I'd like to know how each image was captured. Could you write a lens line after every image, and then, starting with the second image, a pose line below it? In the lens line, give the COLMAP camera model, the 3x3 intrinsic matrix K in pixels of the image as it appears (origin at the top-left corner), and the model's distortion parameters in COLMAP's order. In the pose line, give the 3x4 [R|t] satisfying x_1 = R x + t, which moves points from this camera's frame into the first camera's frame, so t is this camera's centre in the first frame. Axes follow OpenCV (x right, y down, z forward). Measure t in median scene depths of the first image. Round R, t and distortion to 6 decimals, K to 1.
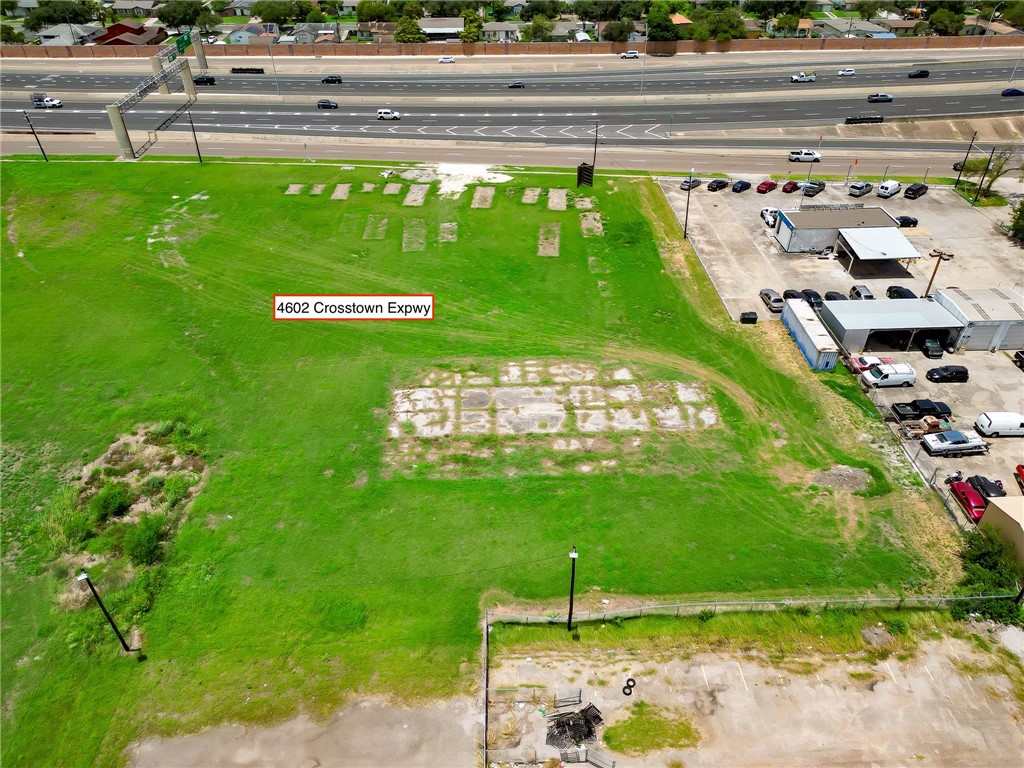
lens RADIAL K [[716.8, 0, 514.3], [0, 716.8, 383.5], [0, 0, 1]] dist [0.094644, -0.104686]
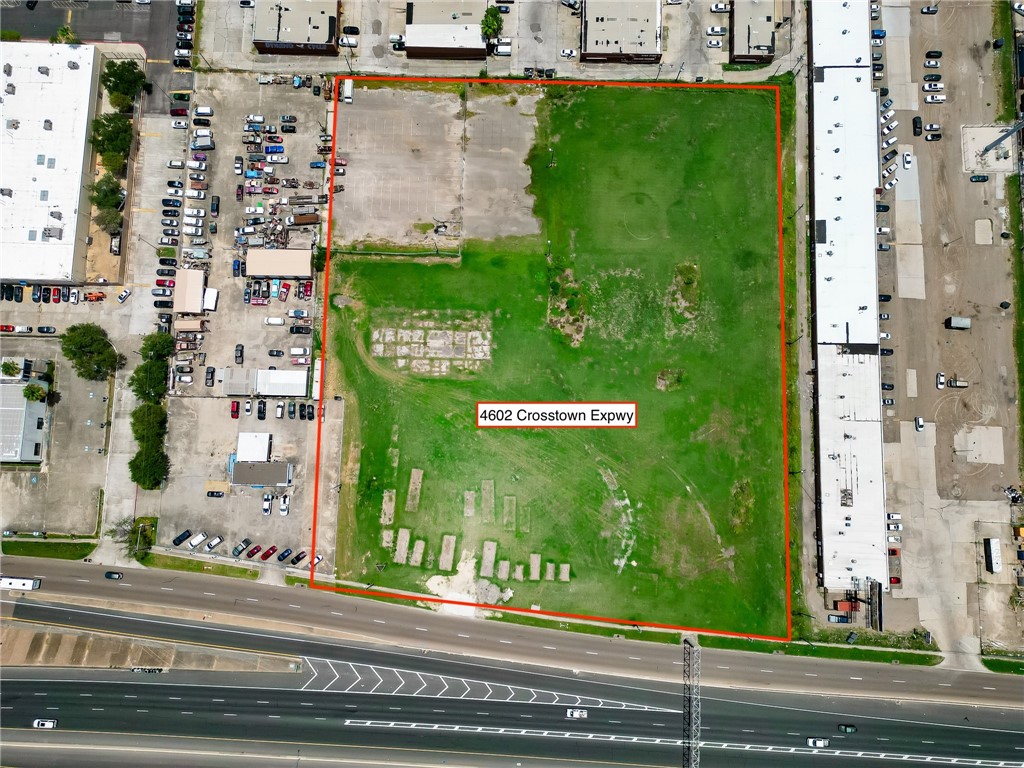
lens RADIAL K [[716.8, 0, 514.3], [0, 716.8, 383.5], [0, 0, 1]] dist [0.094644, -0.104686]
pose [[-0.997657, -0.066530, 0.015958, -0.264260], [0.046812, -0.493684, 0.868381, -2.009304], [-0.049895, 0.867093, 0.495641, -0.194757]]
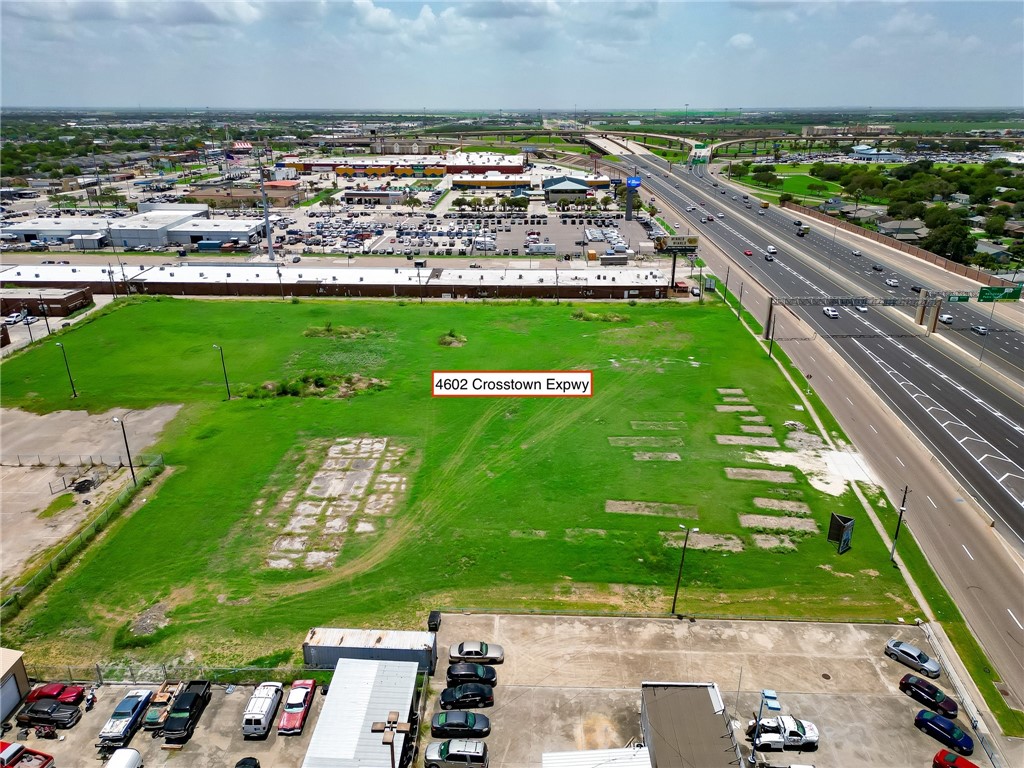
lens RADIAL K [[716.8, 0, 514.3], [0, 716.8, 383.5], [0, 0, 1]] dist [0.094644, -0.104686]
pose [[-0.059273, 0.357518, -0.932023, 0.969992], [-0.598216, 0.734721, 0.319878, -0.591301], [0.799139, 0.576512, 0.170324, 0.780247]]
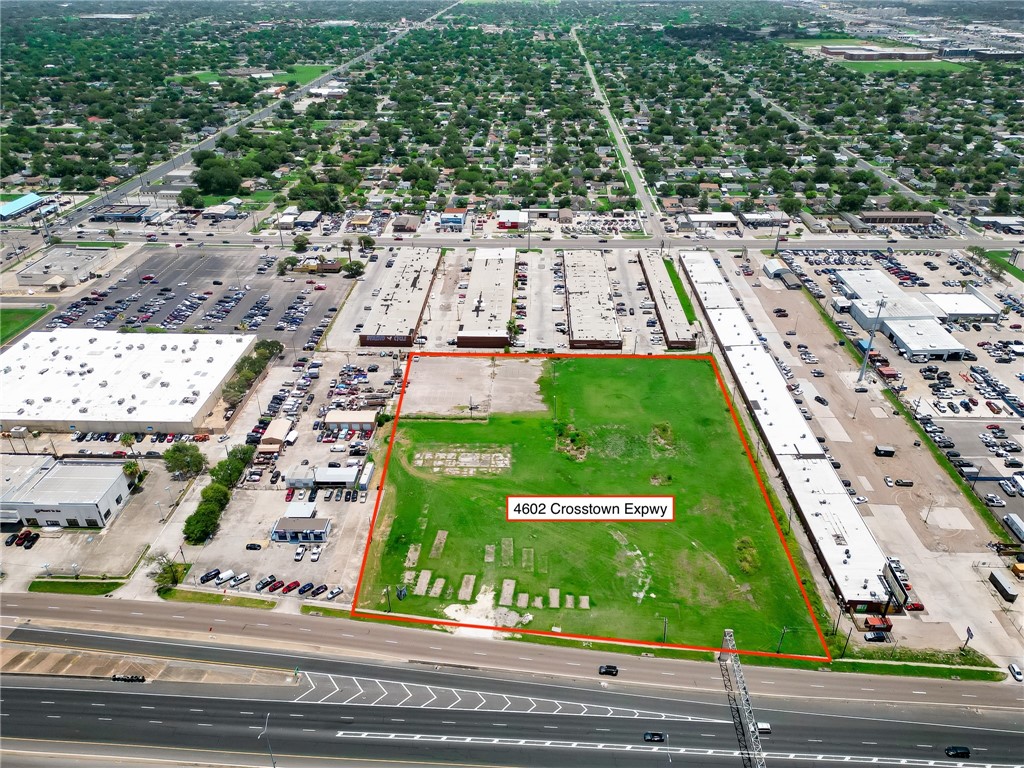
lens RADIAL K [[716.8, 0, 514.3], [0, 716.8, 383.5], [0, 0, 1]] dist [0.094644, -0.104686]
pose [[-0.997451, -0.032607, 0.063471, -0.326969], [0.045838, 0.388907, 0.920136, -2.656538], [-0.054687, 0.920700, -0.386421, 1.639980]]
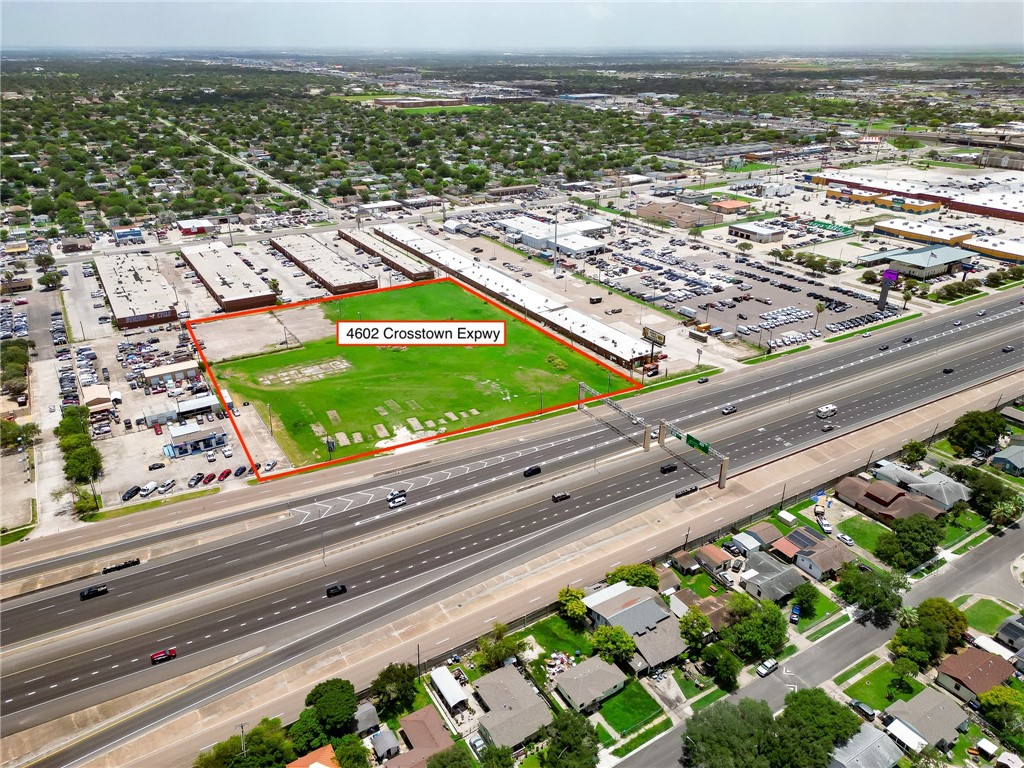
lens RADIAL K [[716.8, 0, 514.3], [0, 716.8, 383.5], [0, 0, 1]] dist [0.094644, -0.104686]
pose [[-0.870596, 0.211361, -0.444284, 0.650430], [-0.293094, 0.502493, 0.813386, -2.724241], [0.395168, 0.838348, -0.375520, 2.399944]]
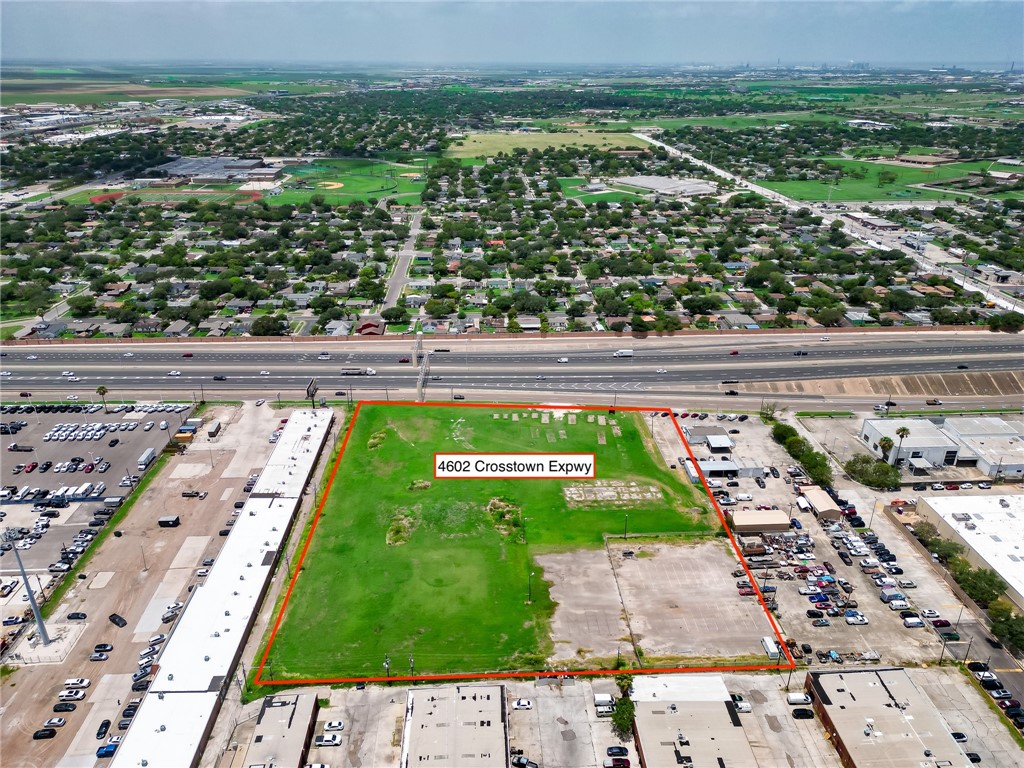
lens RADIAL K [[716.8, 0, 514.3], [0, 716.8, 383.5], [0, 0, 1]] dist [0.094644, -0.104686]
pose [[0.999925, -0.000706, 0.012236, -0.375631], [0.003341, 0.976232, -0.216701, 0.219840], [-0.011792, 0.216726, 0.976161, -2.001435]]
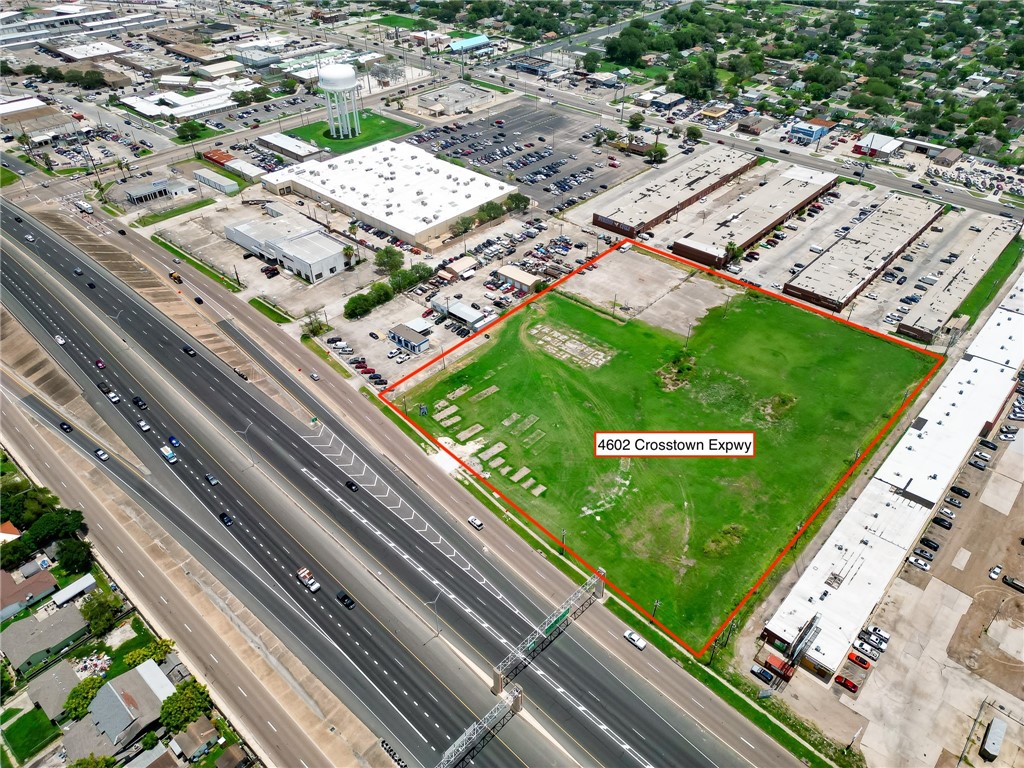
lens RADIAL K [[716.8, 0, 514.3], [0, 716.8, 383.5], [0, 0, 1]] dist [0.094644, -0.104686]
pose [[-0.714289, -0.427314, 0.554252, -1.493686], [0.422132, 0.368611, 0.828209, -2.435837], [-0.558208, 0.825548, -0.082912, 1.342820]]
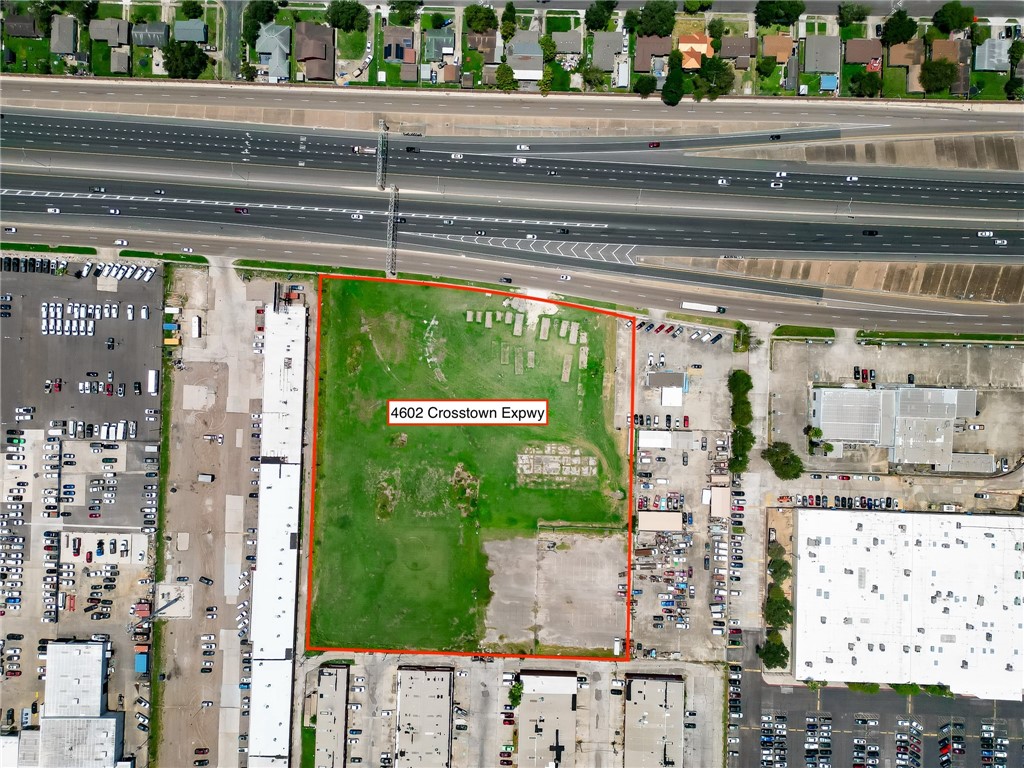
lens RADIAL K [[716.8, 0, 514.3], [0, 716.8, 383.5], [0, 0, 1]] dist [0.094644, -0.104686]
pose [[0.997461, 0.070819, -0.007553, -0.159697], [-0.036751, 0.602641, 0.797166, -2.912265], [0.061006, -0.794864, 0.603713, -0.915959]]
